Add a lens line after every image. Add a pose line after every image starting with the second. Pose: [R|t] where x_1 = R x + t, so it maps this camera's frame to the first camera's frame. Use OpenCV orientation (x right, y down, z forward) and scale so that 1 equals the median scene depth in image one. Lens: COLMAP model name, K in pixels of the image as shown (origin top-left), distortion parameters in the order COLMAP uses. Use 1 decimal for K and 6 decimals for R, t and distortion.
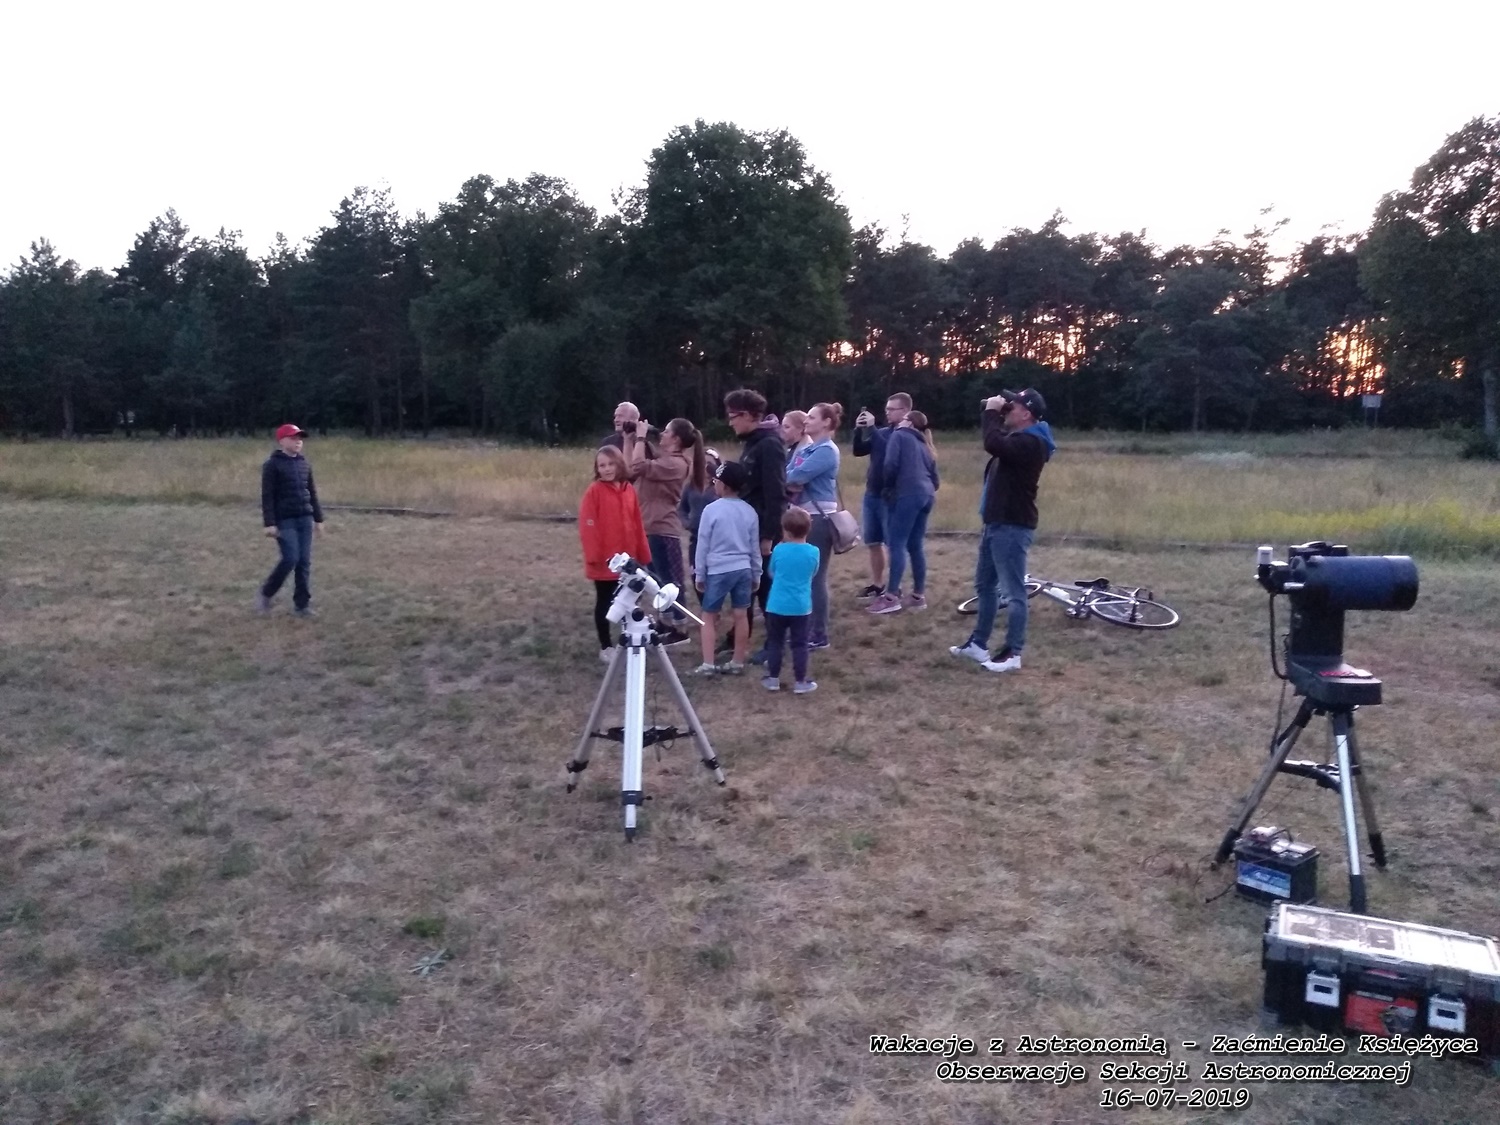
lens RADIAL K [[1205.8, 0, 781.7], [0, 1205.8, 593.6], [0, 0, 1]] dist [0.008790, -0.035564]
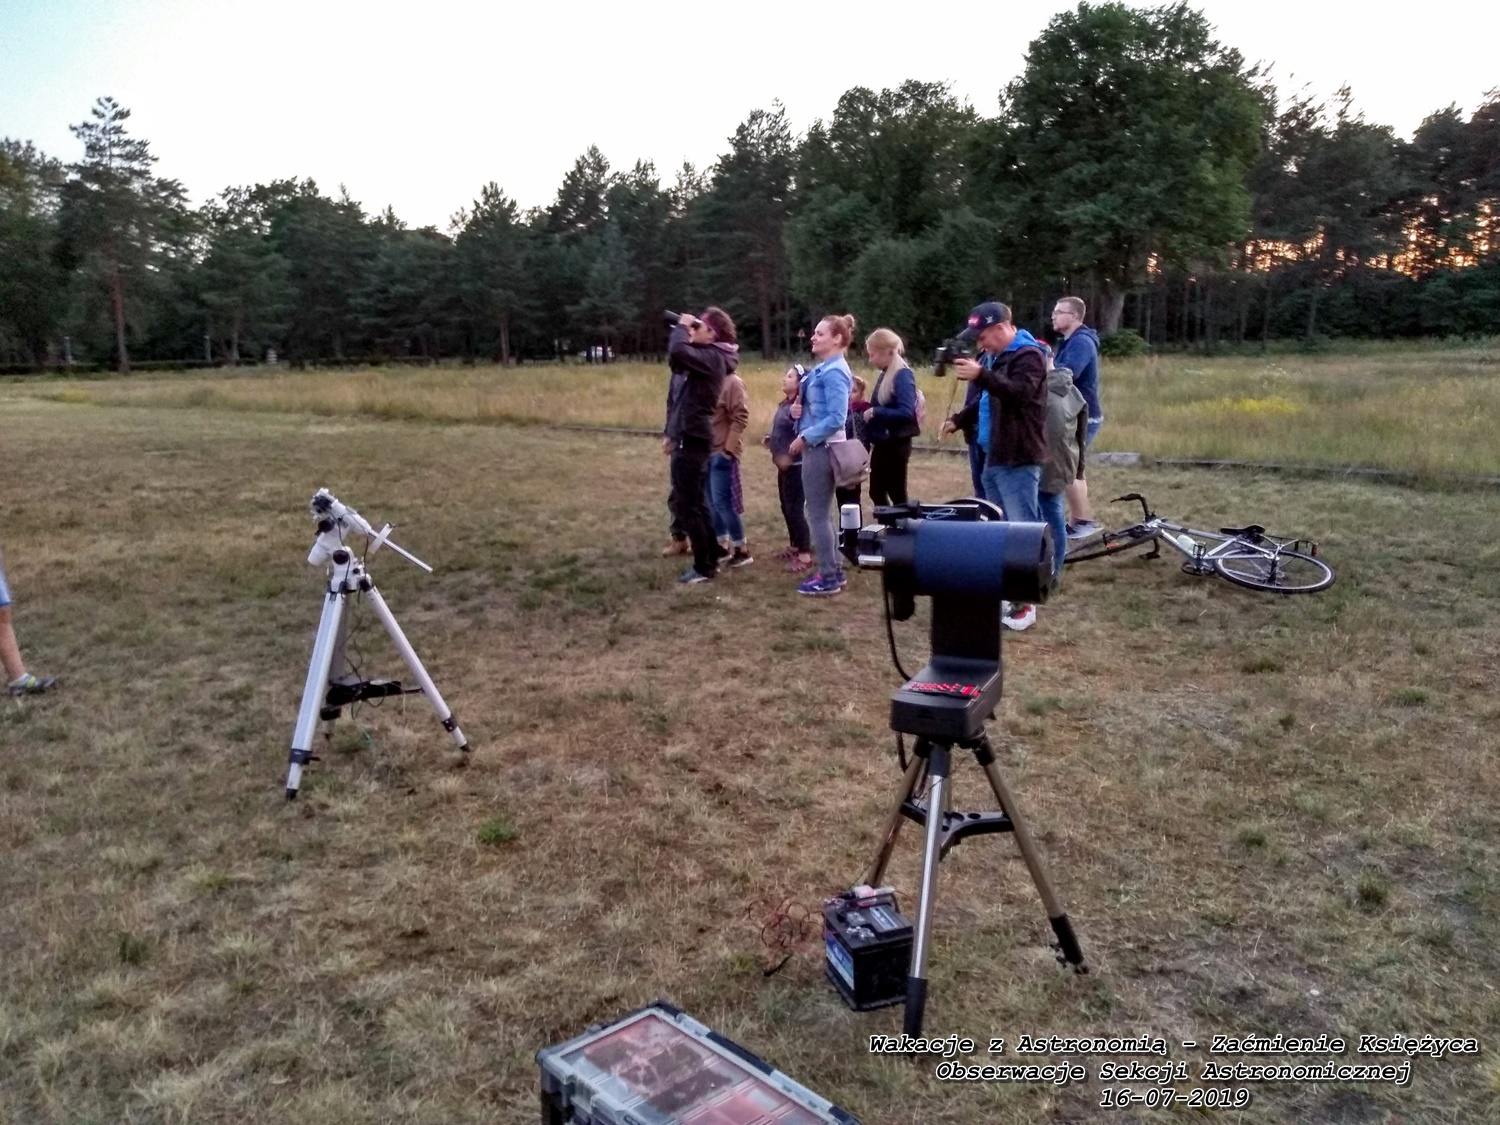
lens RADIAL K [[1205.8, 0, 743.0], [0, 1205.8, 603.6], [0, 0, 1]] dist [0.008790, -0.035564]
pose [[0.931290, 0.056239, -0.359910, 0.076710], [-0.029415, 0.996394, 0.079582, -0.004586], [0.363088, -0.063527, 0.929587, 0.039783]]
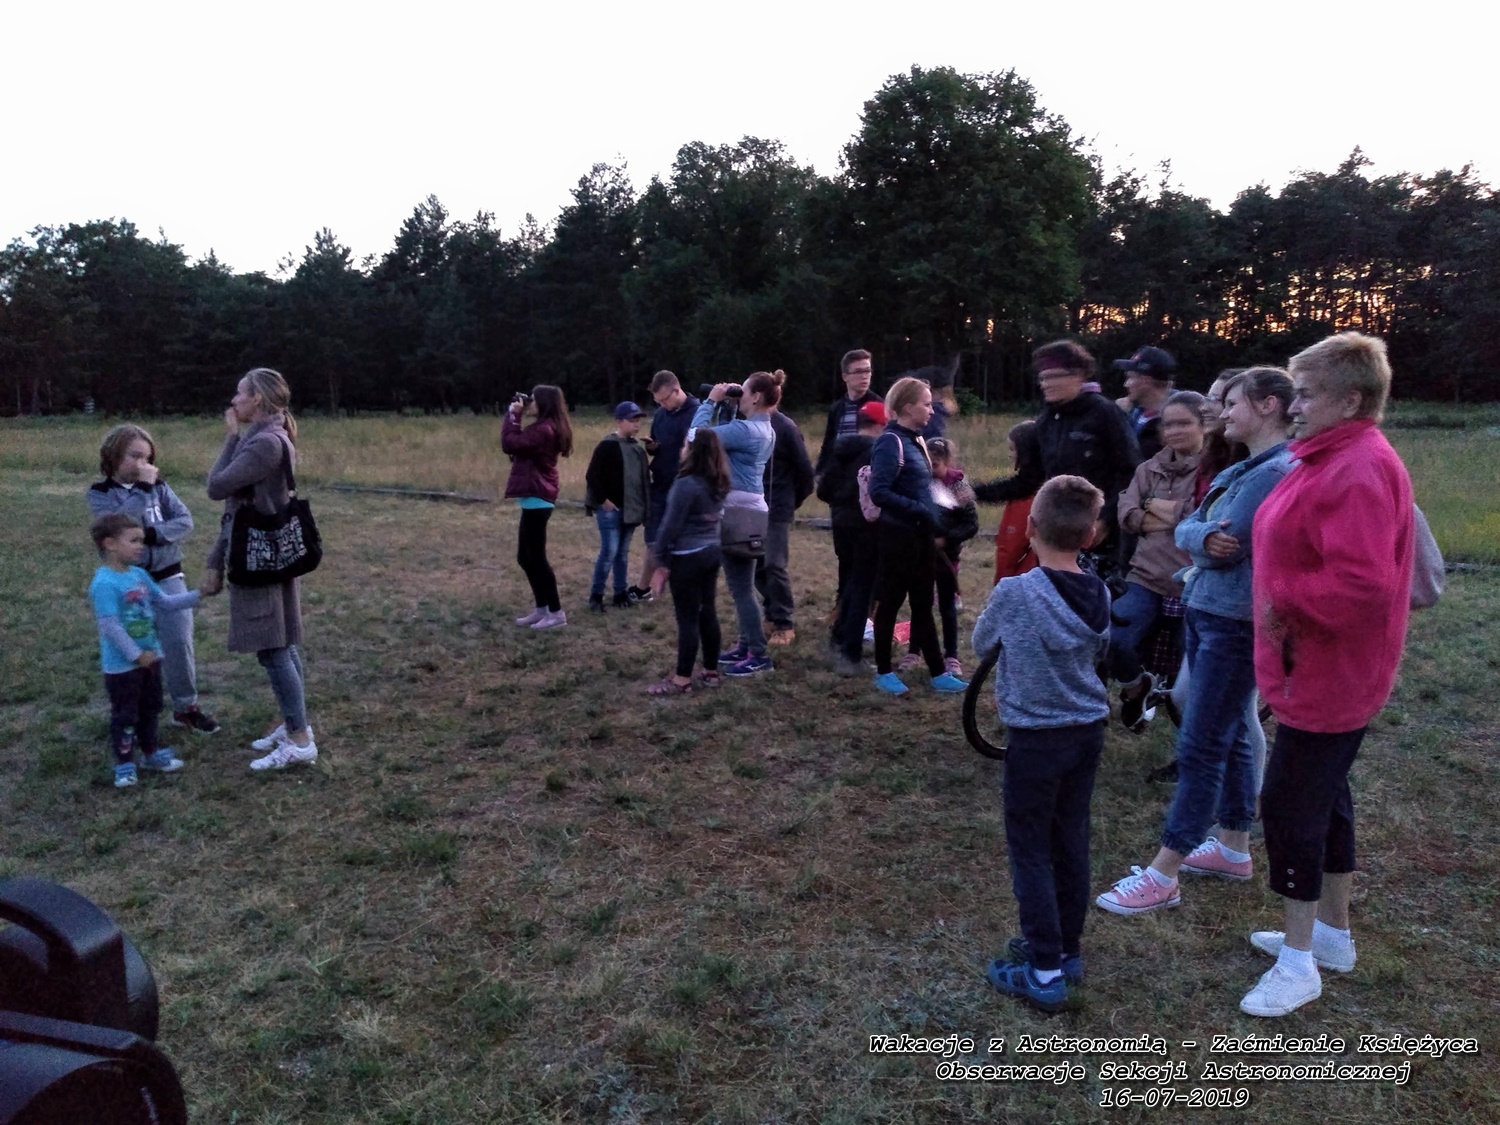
lens RADIAL K [[1197.5, 0, 755.9], [0, 1197.5, 600.7], [0, 0, 1]] dist [0.005220, -0.023238]
pose [[0.969308, 0.032162, -0.243736, 0.082971], [-0.024959, 0.999157, 0.032584, -0.017592], [0.244579, -0.025500, 0.969294, 0.117757]]
